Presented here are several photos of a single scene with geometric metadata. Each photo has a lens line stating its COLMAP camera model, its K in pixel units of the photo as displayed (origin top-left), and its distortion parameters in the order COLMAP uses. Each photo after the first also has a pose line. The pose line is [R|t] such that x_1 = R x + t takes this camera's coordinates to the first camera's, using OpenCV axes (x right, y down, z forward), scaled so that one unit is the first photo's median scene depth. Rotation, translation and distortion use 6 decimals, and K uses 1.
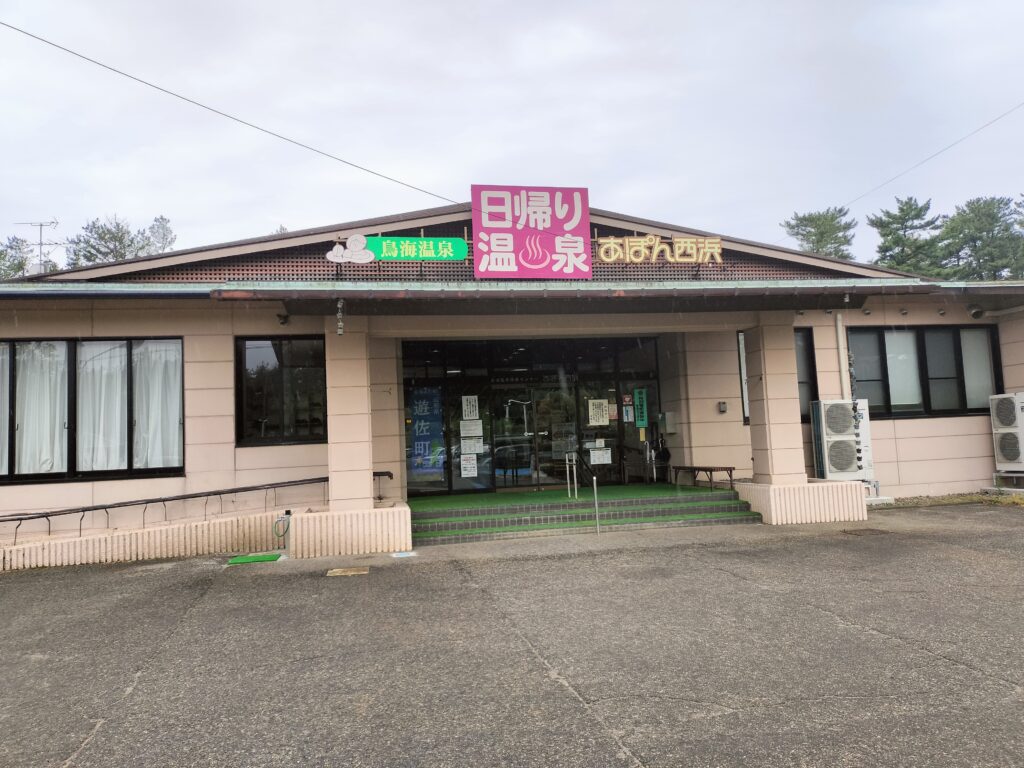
lens RADIAL K [[775.6, 0, 509.6], [0, 775.6, 382.0], [0, 0, 1]] dist [0.001155, 0.000818]
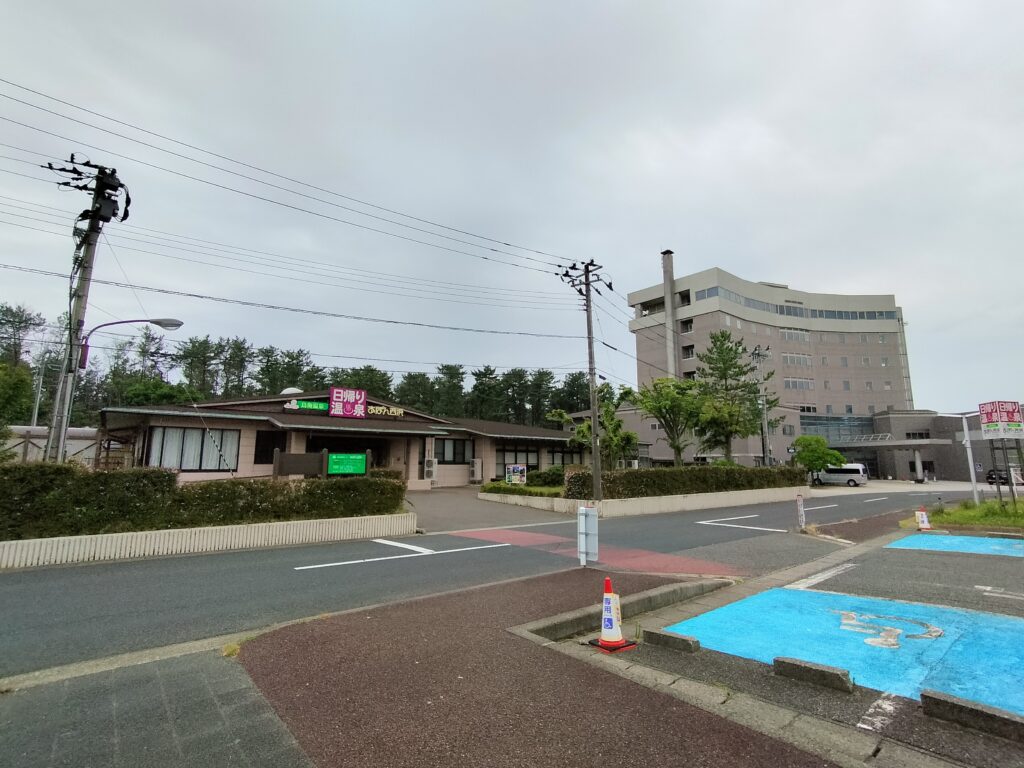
lens RADIAL K [[531.5, 0, 515.4], [0, 531.5, 377.1], [0, 0, 1]] dist [0.005236, 0.000308]
pose [[0.885566, 0.120704, 0.448556, -0.385494], [-0.079805, 0.990825, -0.109070, -0.113722], [-0.457606, 0.060792, 0.887074, -1.406704]]
